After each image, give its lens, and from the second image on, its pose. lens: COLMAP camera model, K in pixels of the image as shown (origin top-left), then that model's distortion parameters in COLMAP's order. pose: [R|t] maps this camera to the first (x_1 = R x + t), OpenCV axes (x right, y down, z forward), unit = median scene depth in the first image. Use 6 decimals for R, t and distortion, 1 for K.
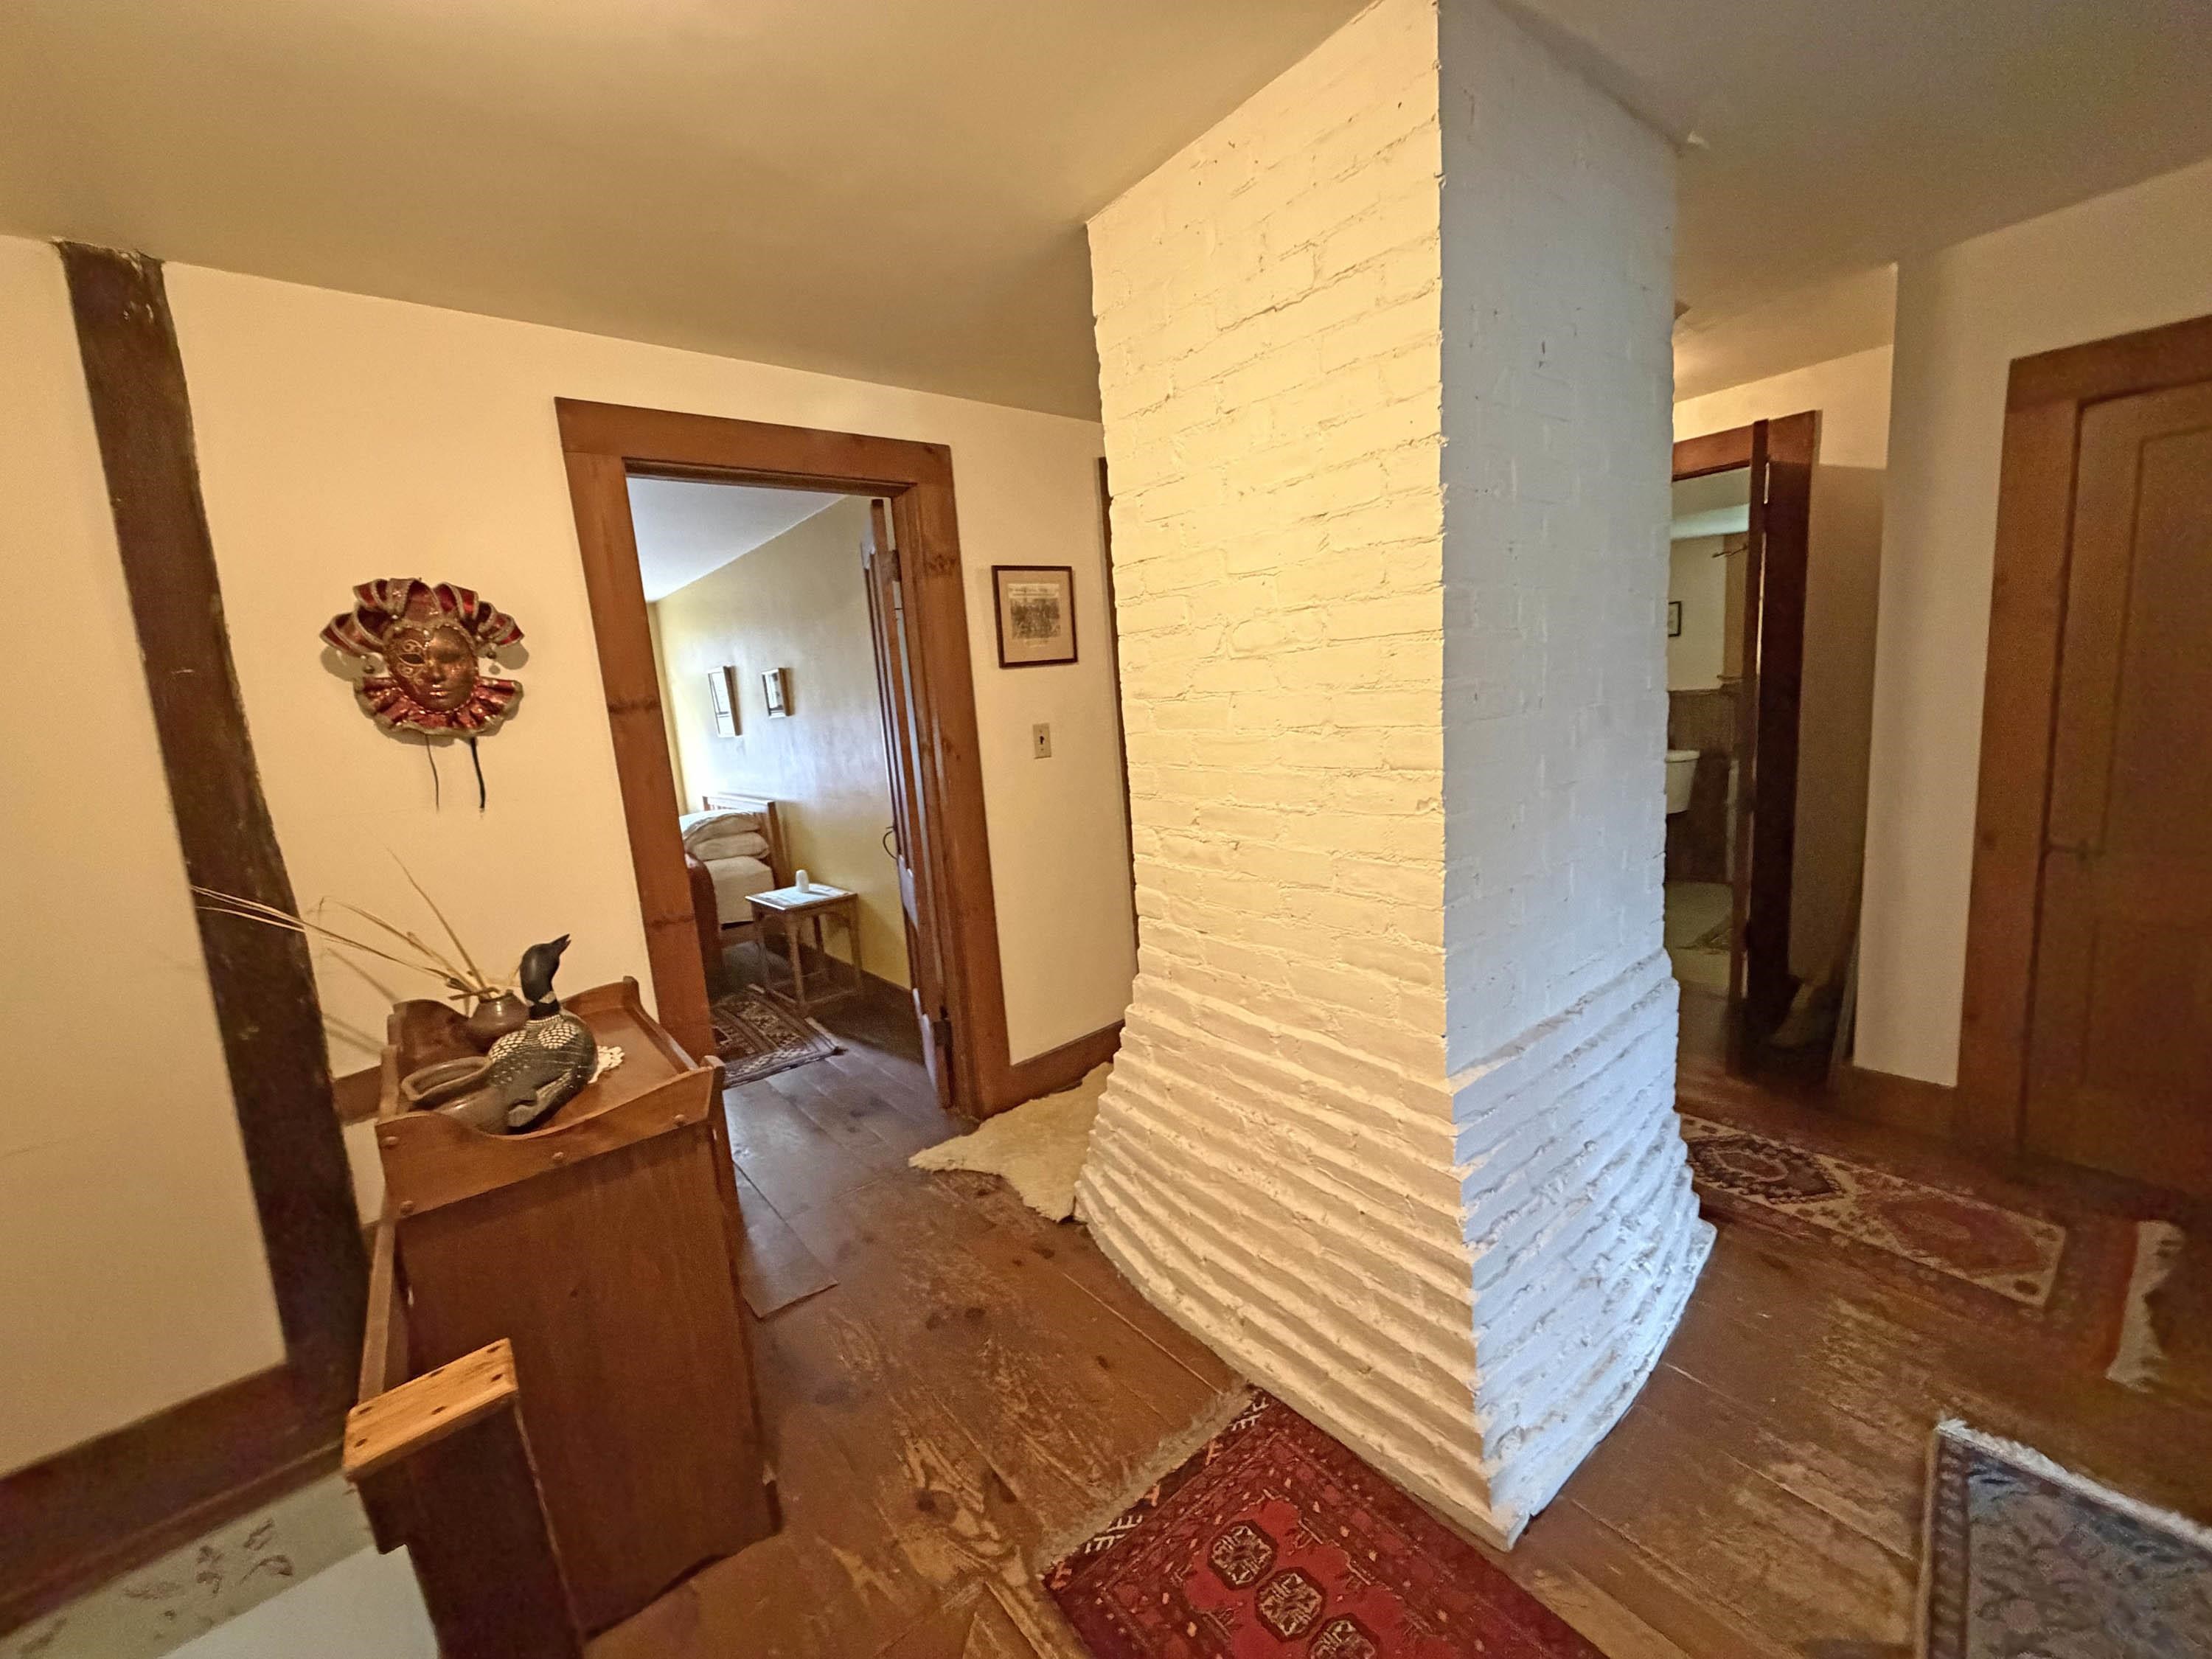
lens RADIAL K [[880.5, 0, 1102.5], [0, 880.5, 823.3], [0, 0, 1]] dist [-0.000620, 0.000495]
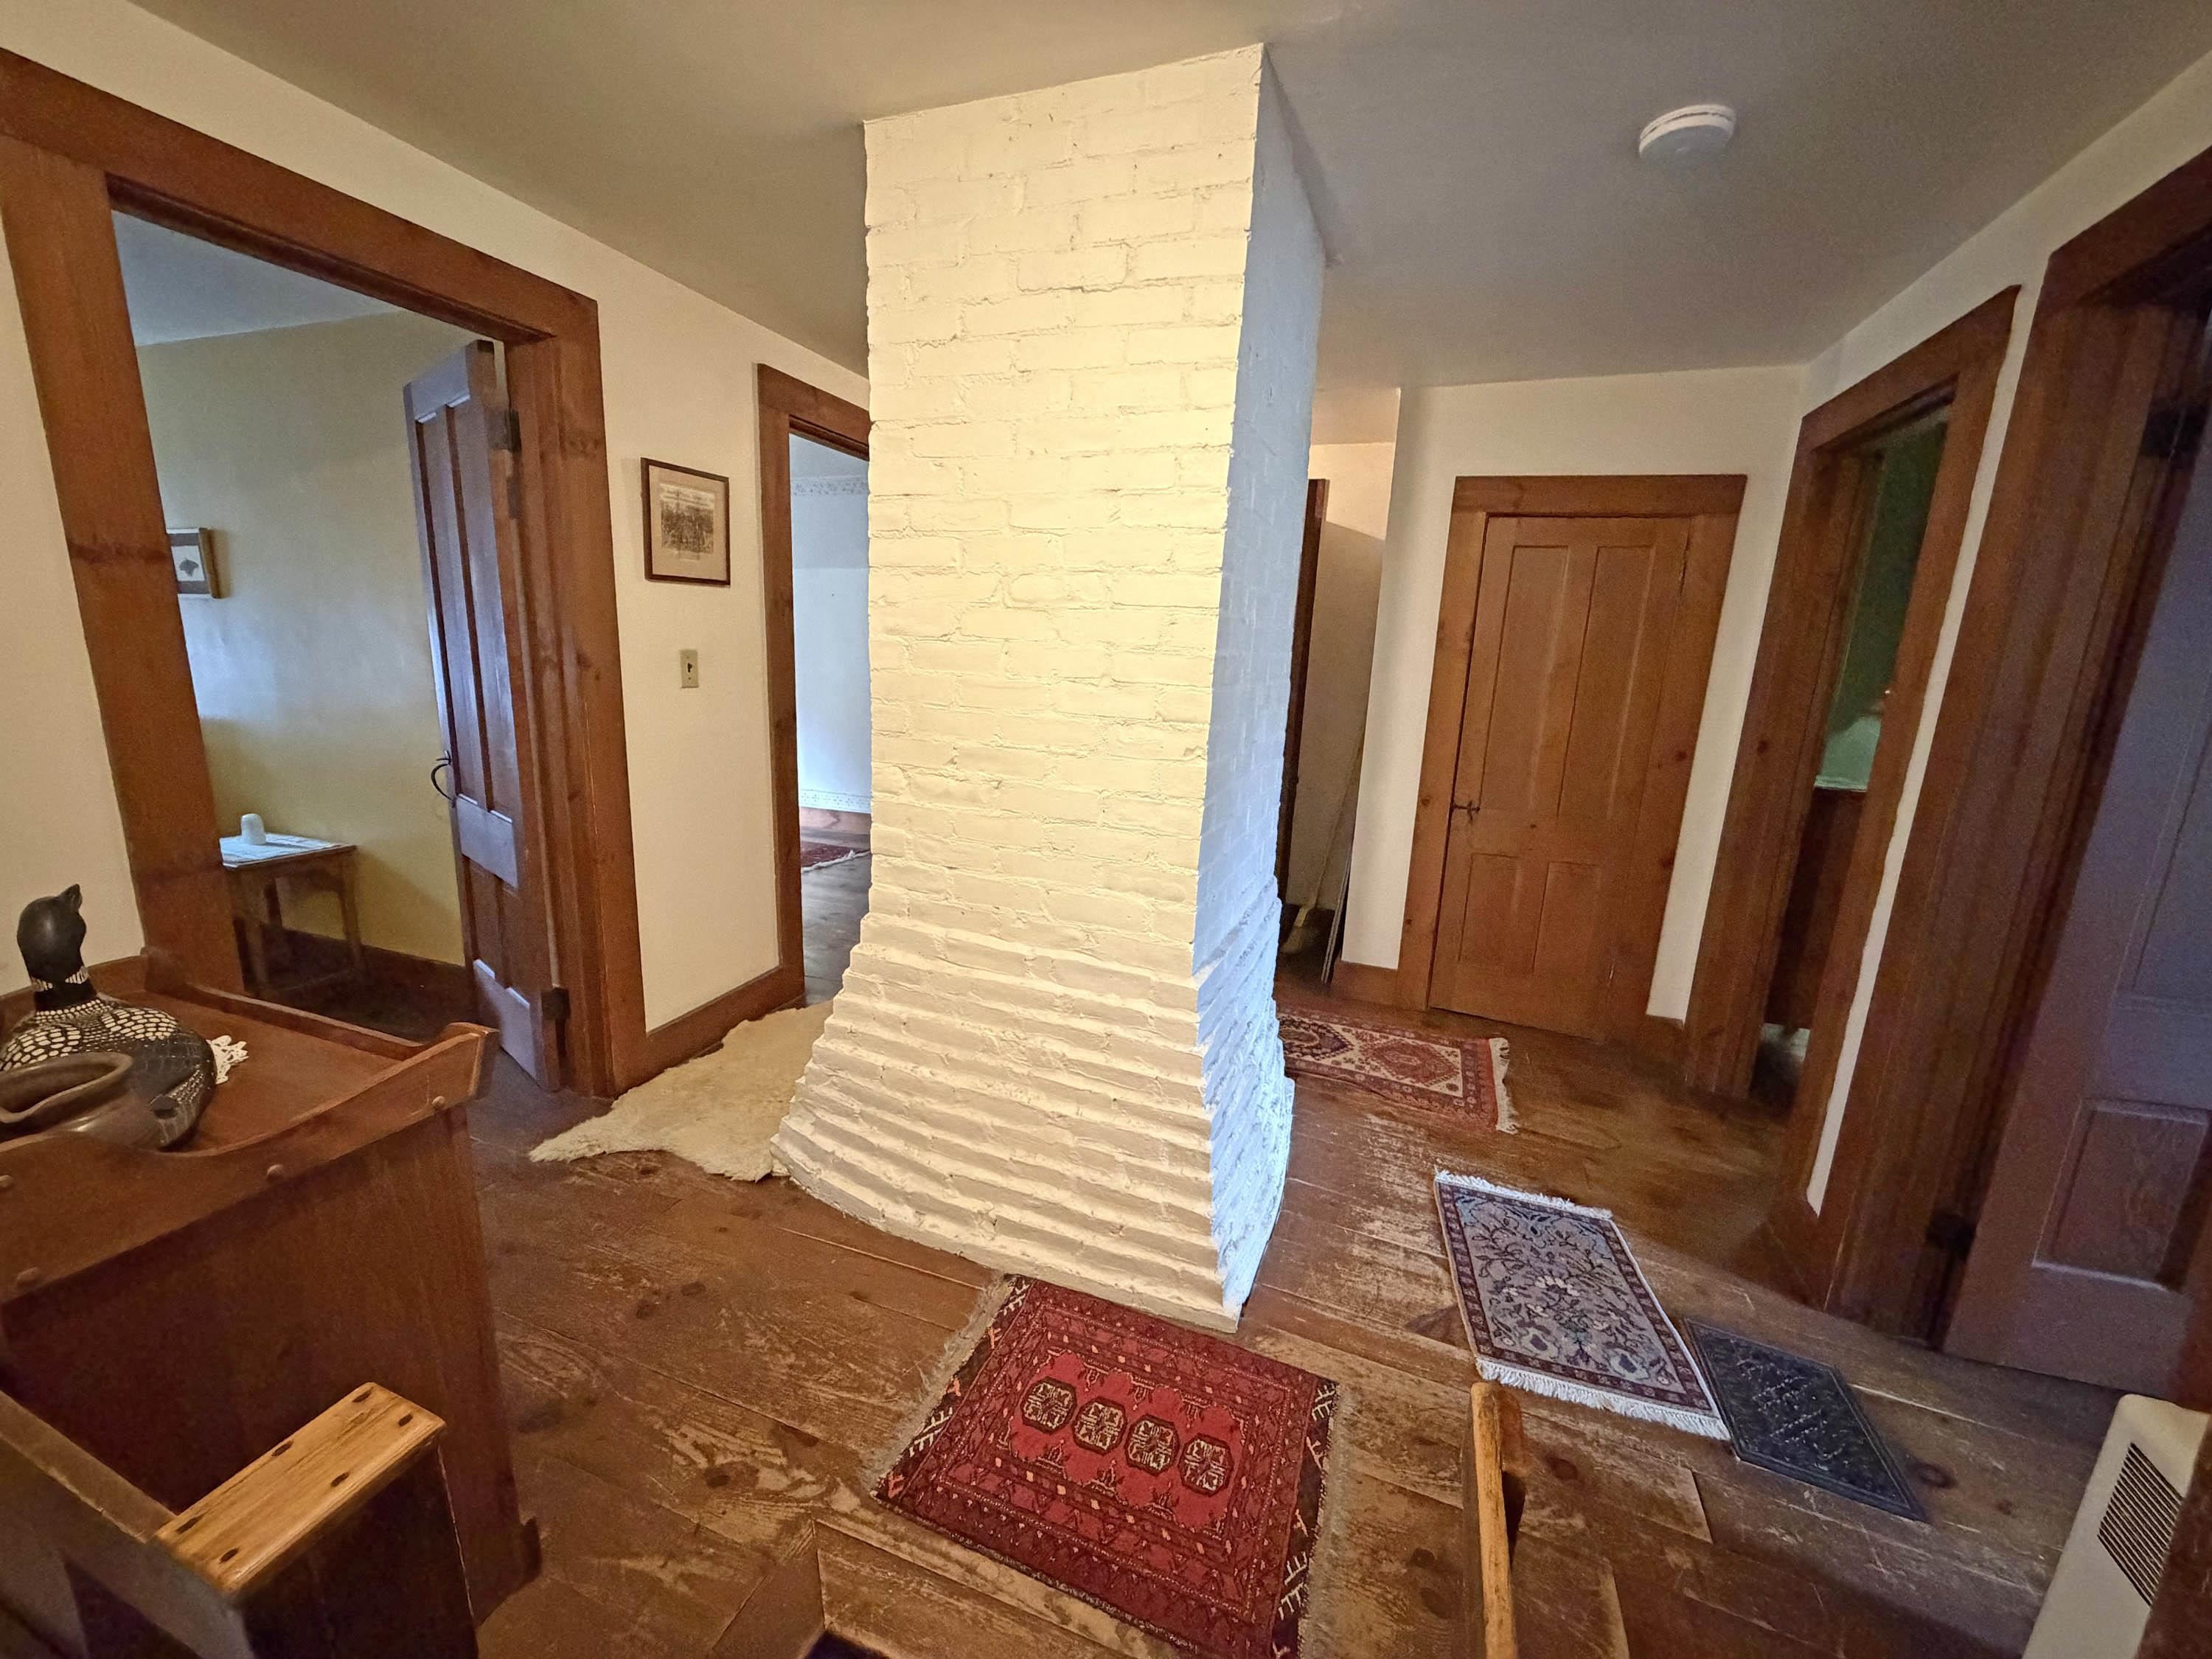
lens RADIAL K [[880.5, 0, 1103.5], [0, 880.5, 823.1], [0, 0, 1]] dist [-0.000620, 0.000495]
pose [[0.852141, 0.009765, 0.523222, -0.320208], [-0.032307, 0.998900, 0.033974, 0.034120], [-0.522314, -0.045854, 0.851519, 0.026901]]
